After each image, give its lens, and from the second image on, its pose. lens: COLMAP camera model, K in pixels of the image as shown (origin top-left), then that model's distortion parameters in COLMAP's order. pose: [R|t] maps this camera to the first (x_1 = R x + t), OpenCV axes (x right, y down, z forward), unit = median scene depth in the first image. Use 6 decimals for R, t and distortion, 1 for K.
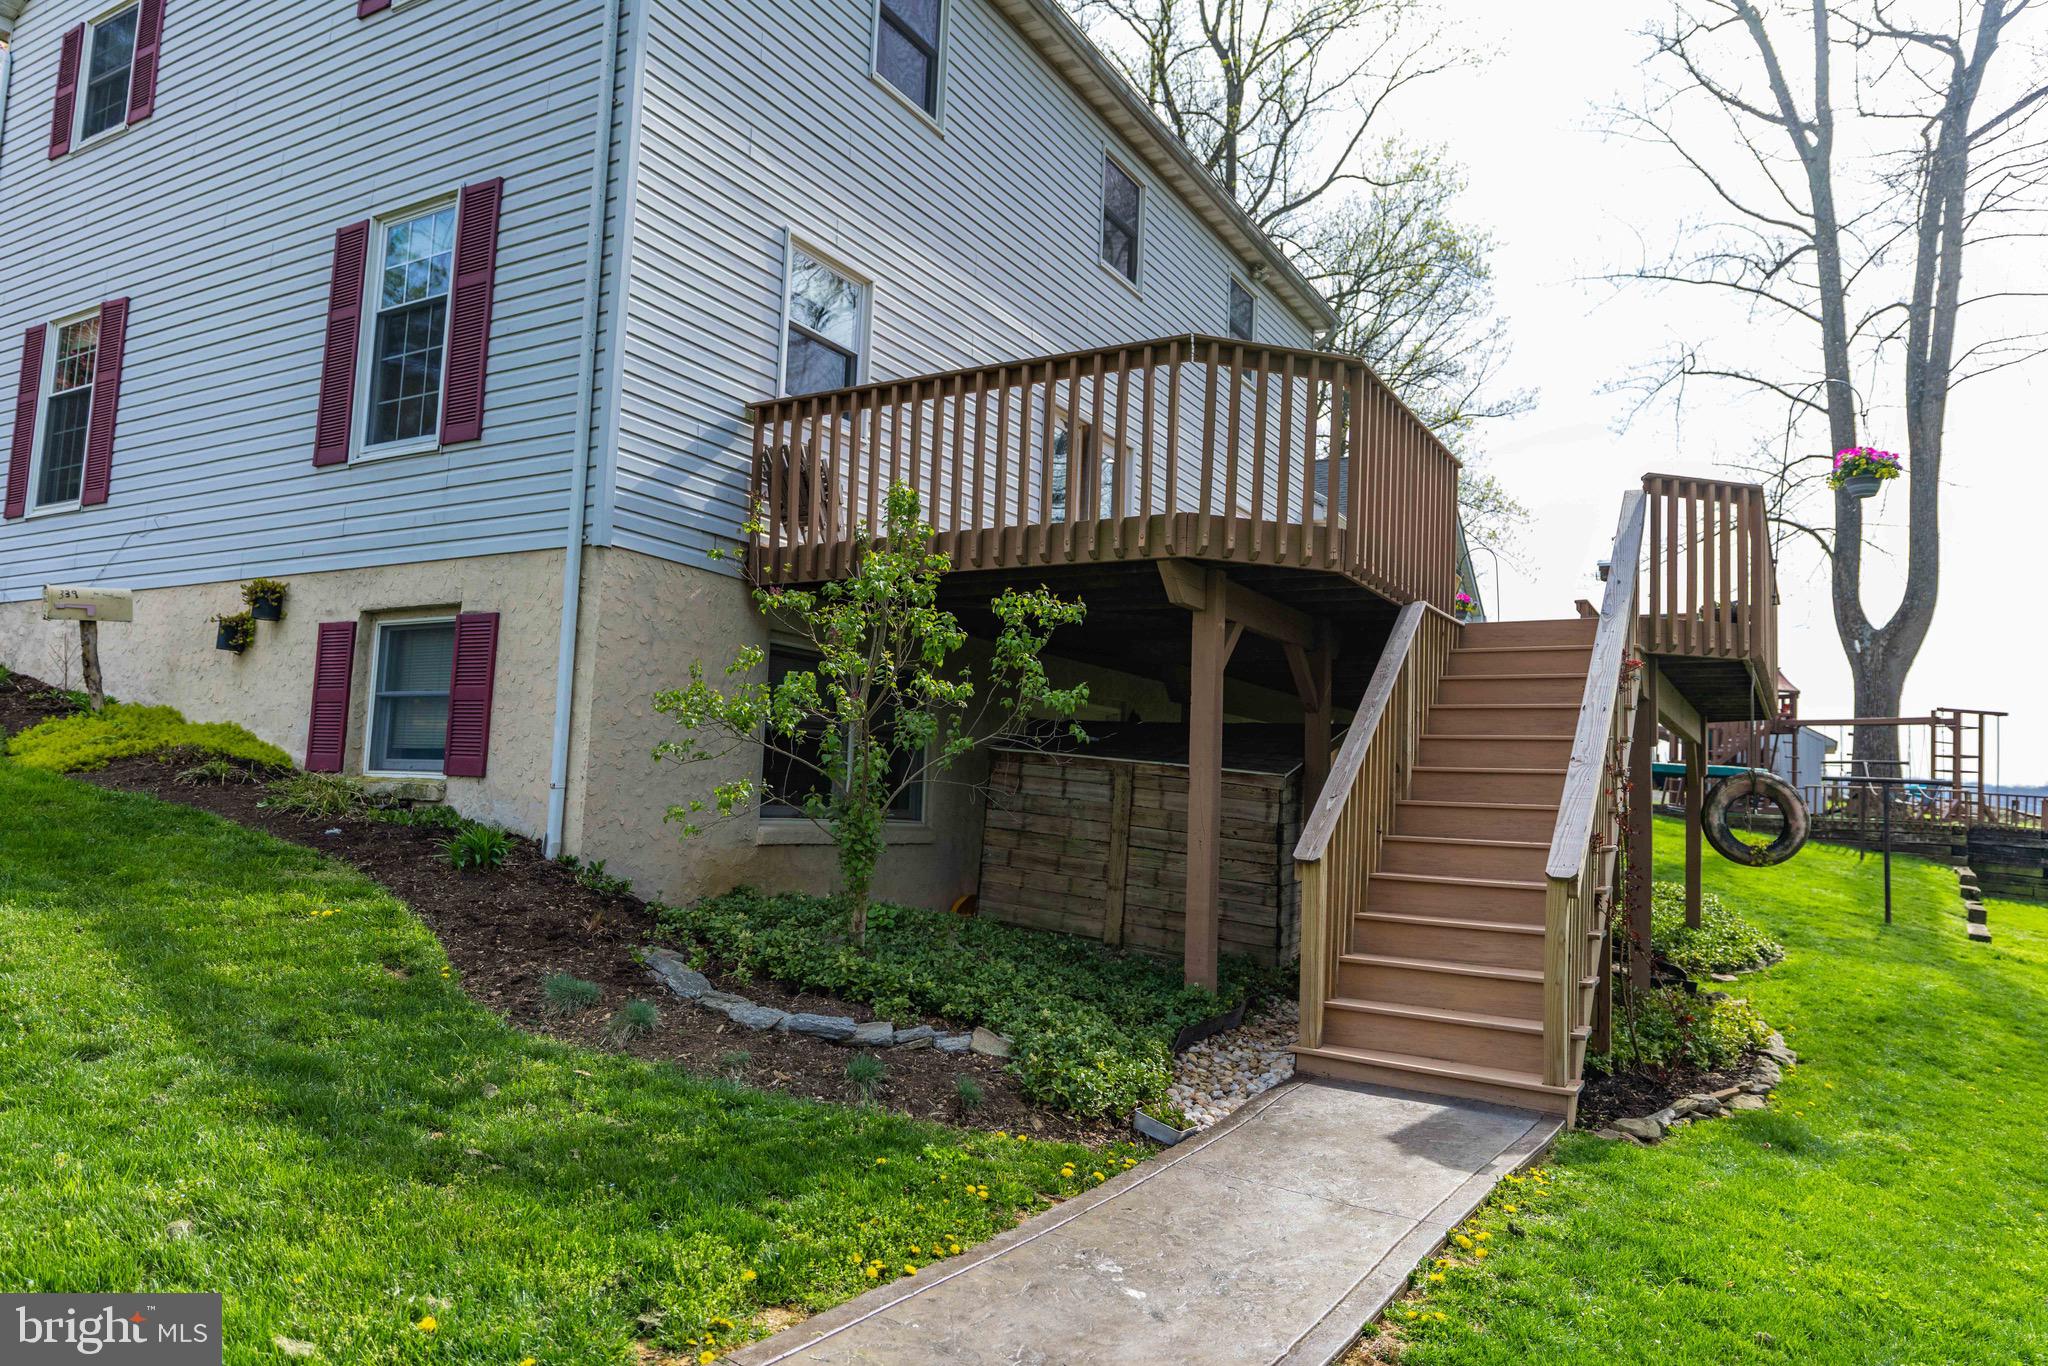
lens RADIAL K [[1325.2, 0, 1021.8], [0, 1325.2, 679.2], [0, 0, 1]] dist [0.013268, -0.012841]
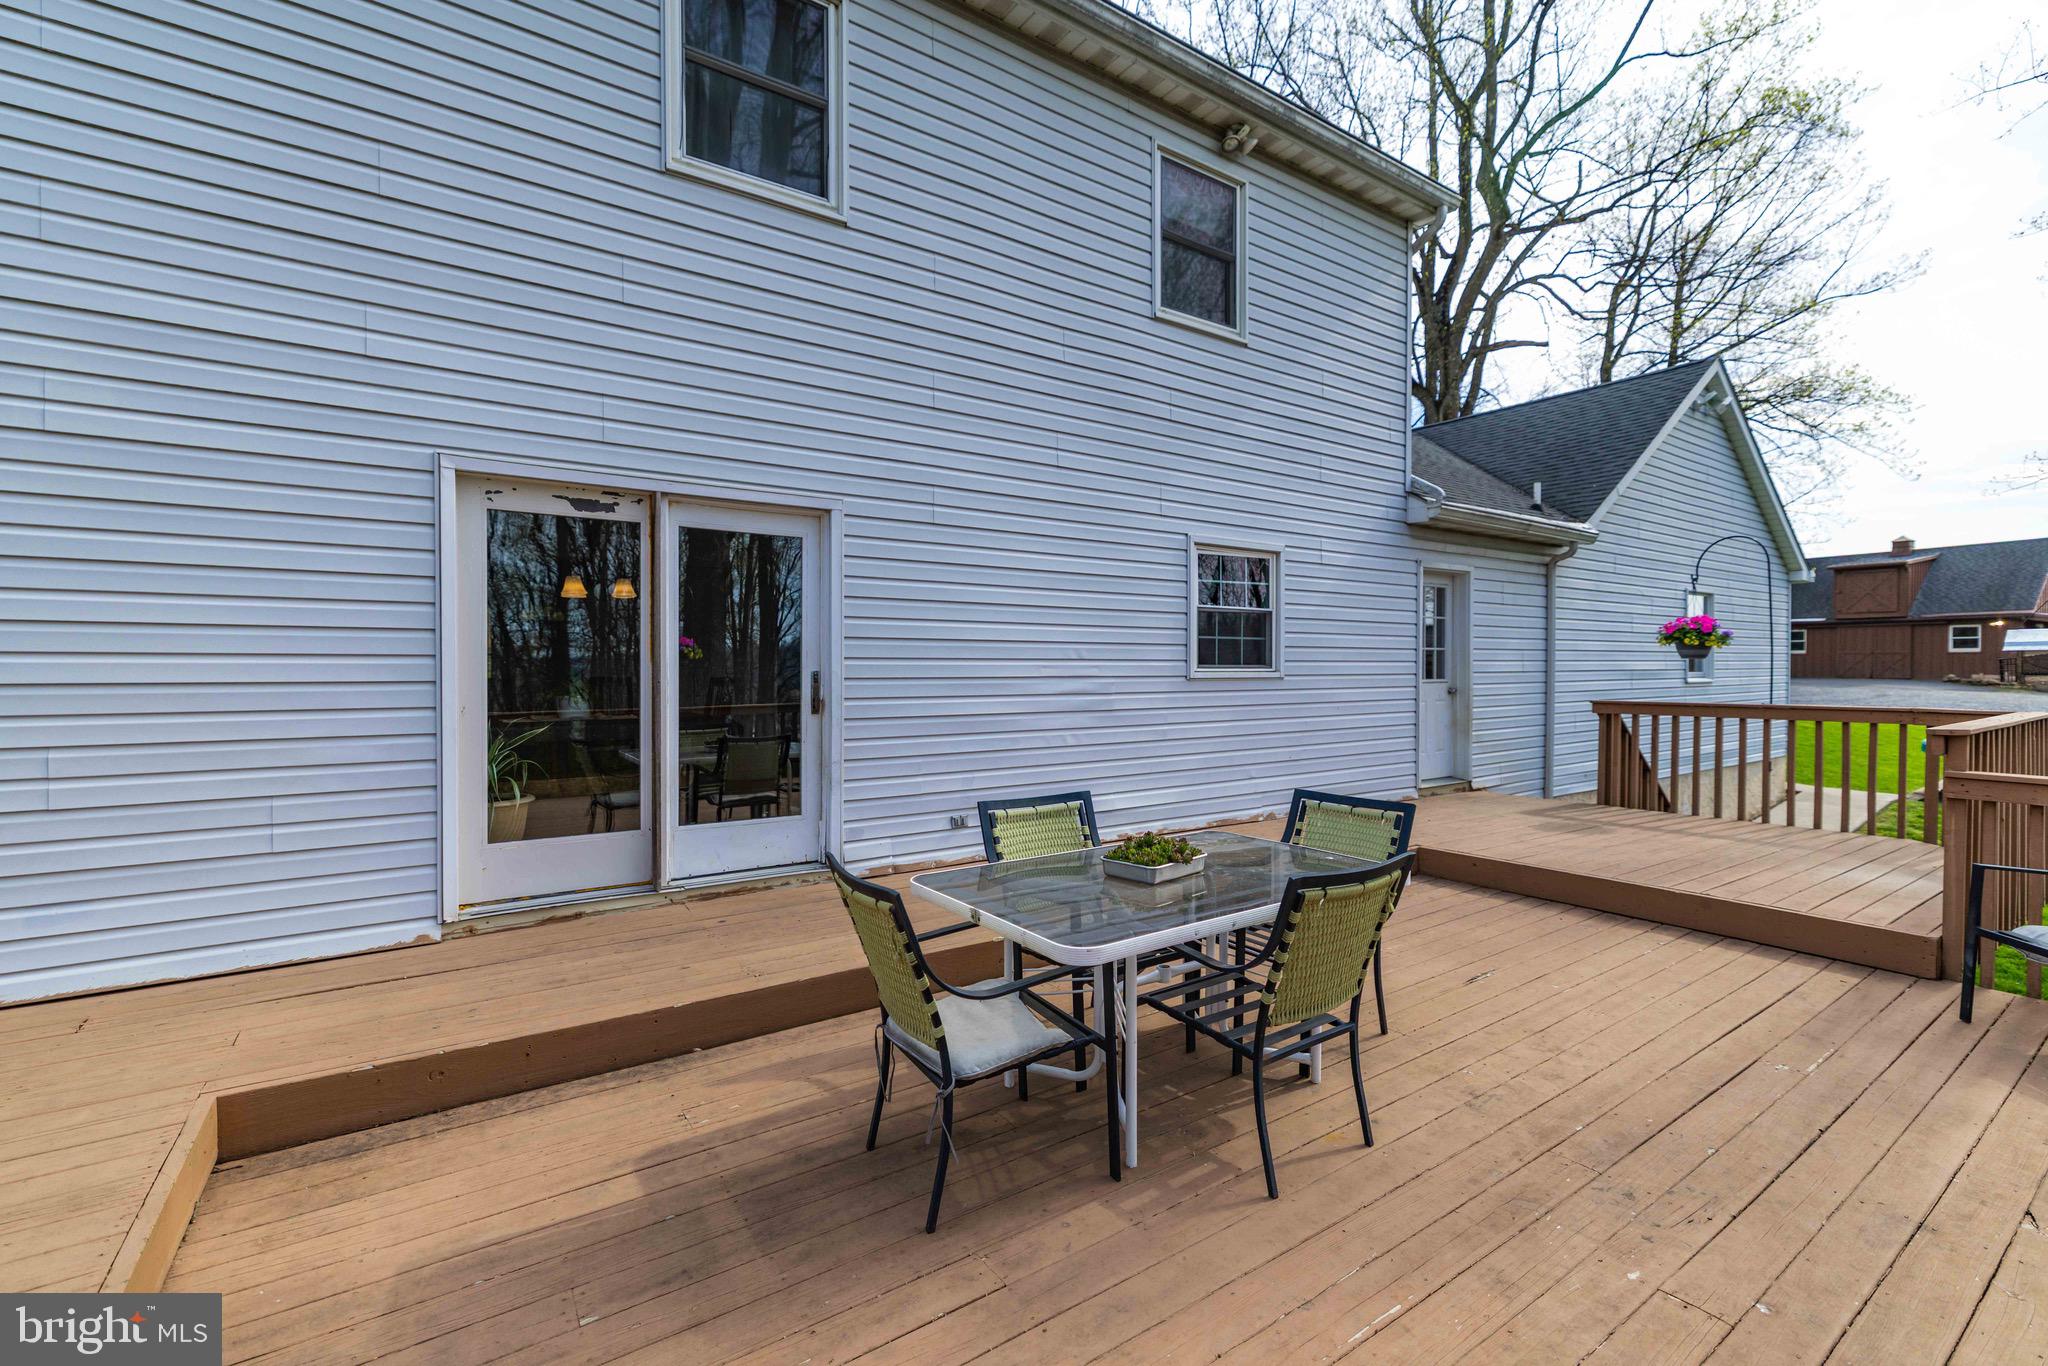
lens RADIAL K [[883.8, 0, 1017.5], [0, 883.8, 675.5], [0, 0, 1]] dist [0.003848, -0.001027]
pose [[0.904948, -0.037129, -0.423900, 0.356763], [0.079302, 0.993449, 0.082280, -0.152810], [0.418068, -0.108075, 0.901964, 0.818041]]
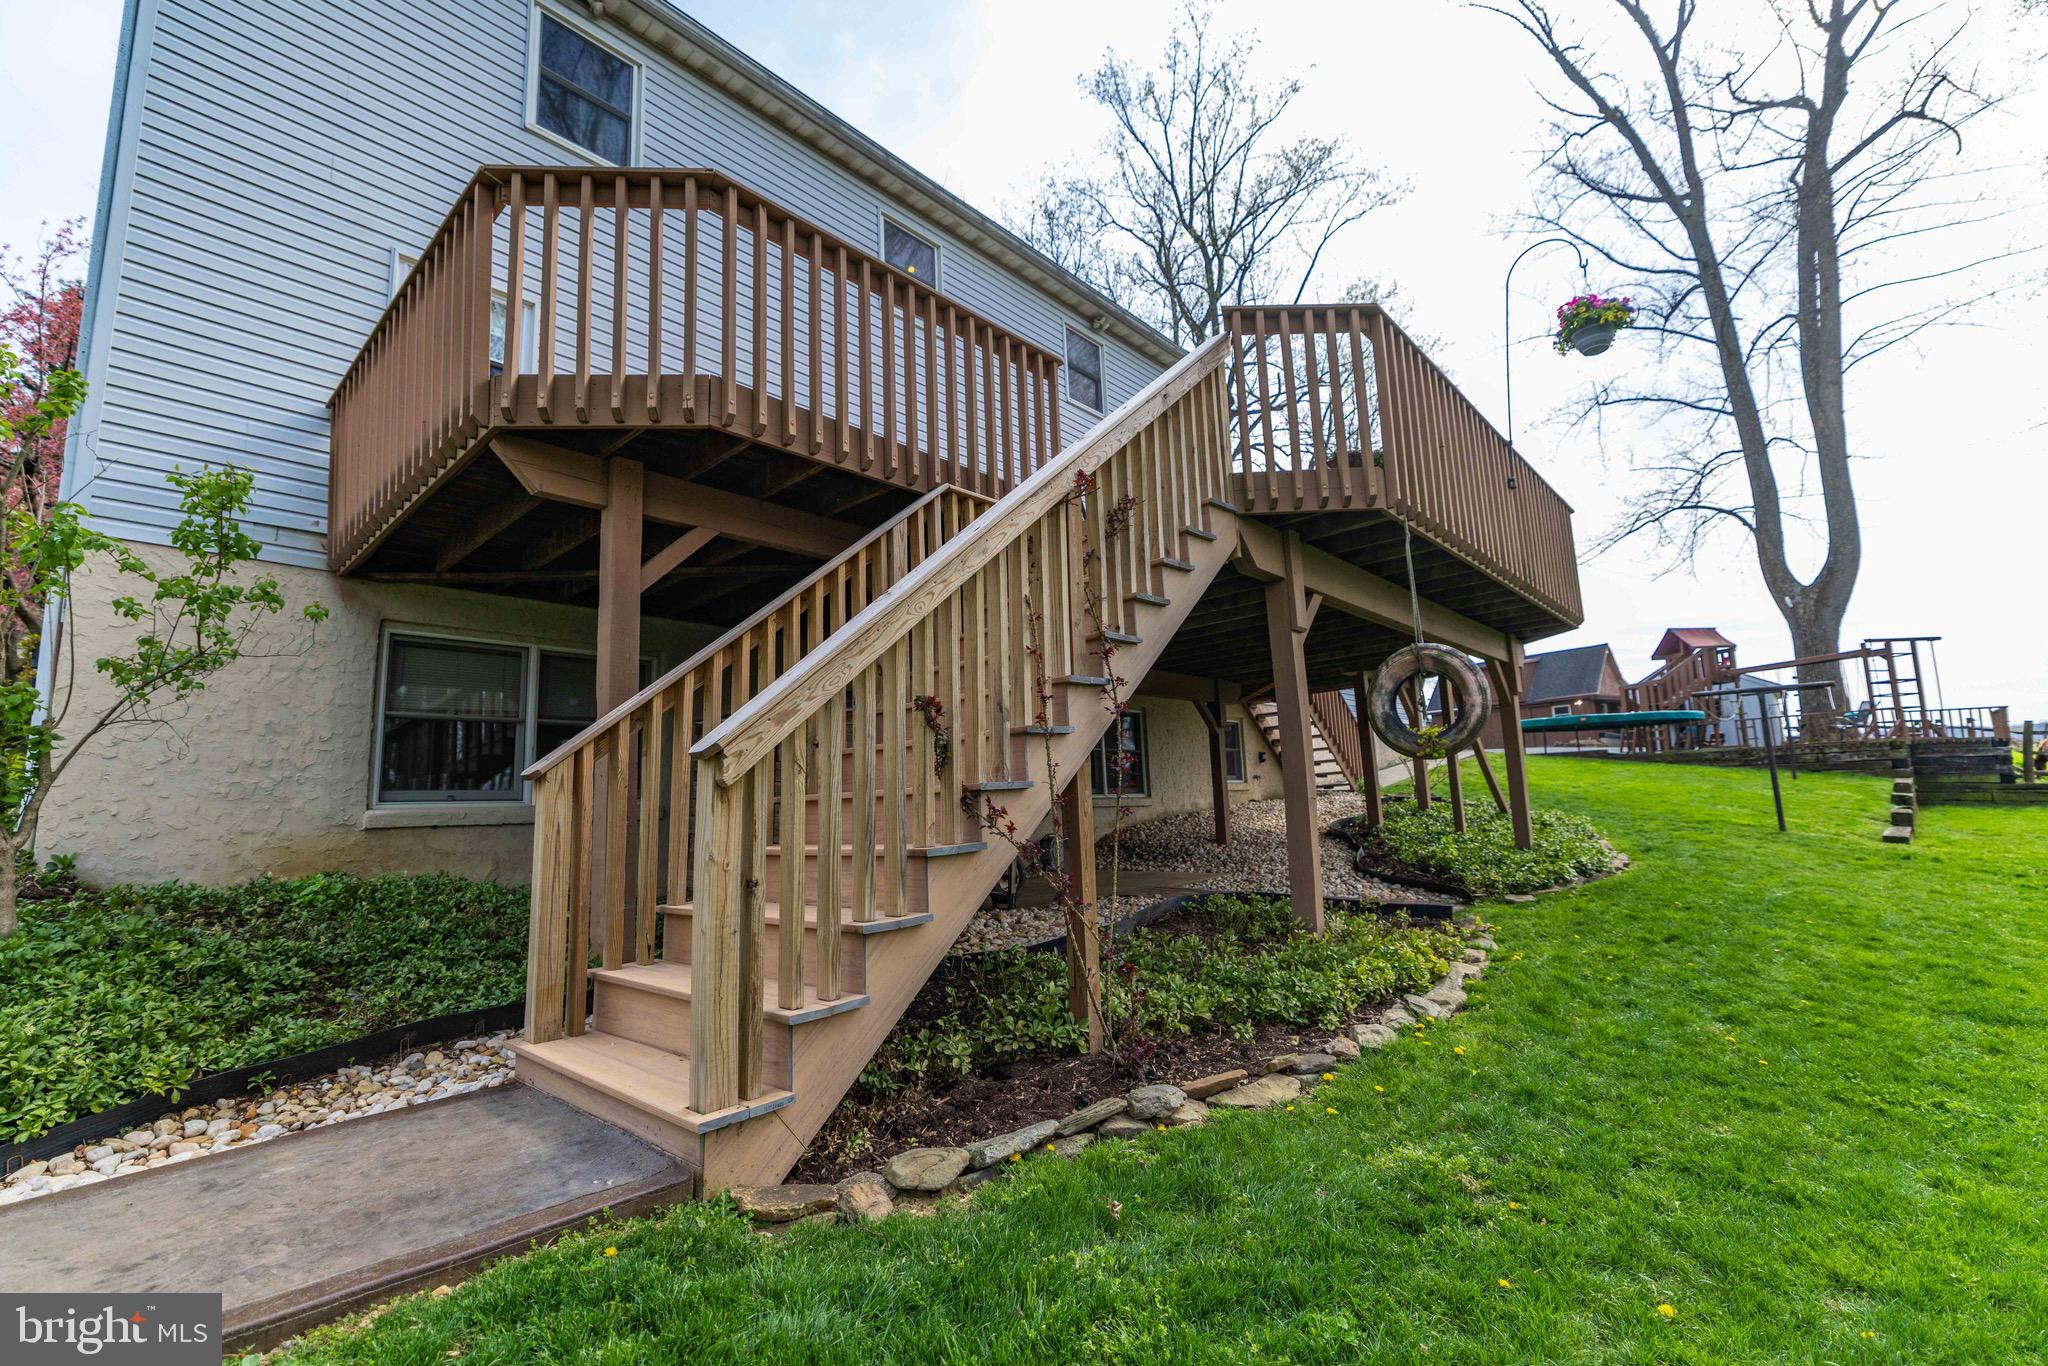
lens RADIAL K [[883.8, 0, 1018.8], [0, 883.8, 676.7], [0, 0, 1]] dist [0.003848, -0.001027]
pose [[0.975471, -0.111971, -0.189521, 0.319339], [0.100149, 0.992445, -0.070877, 0.080386], [0.196025, 0.050159, 0.979315, 0.322773]]
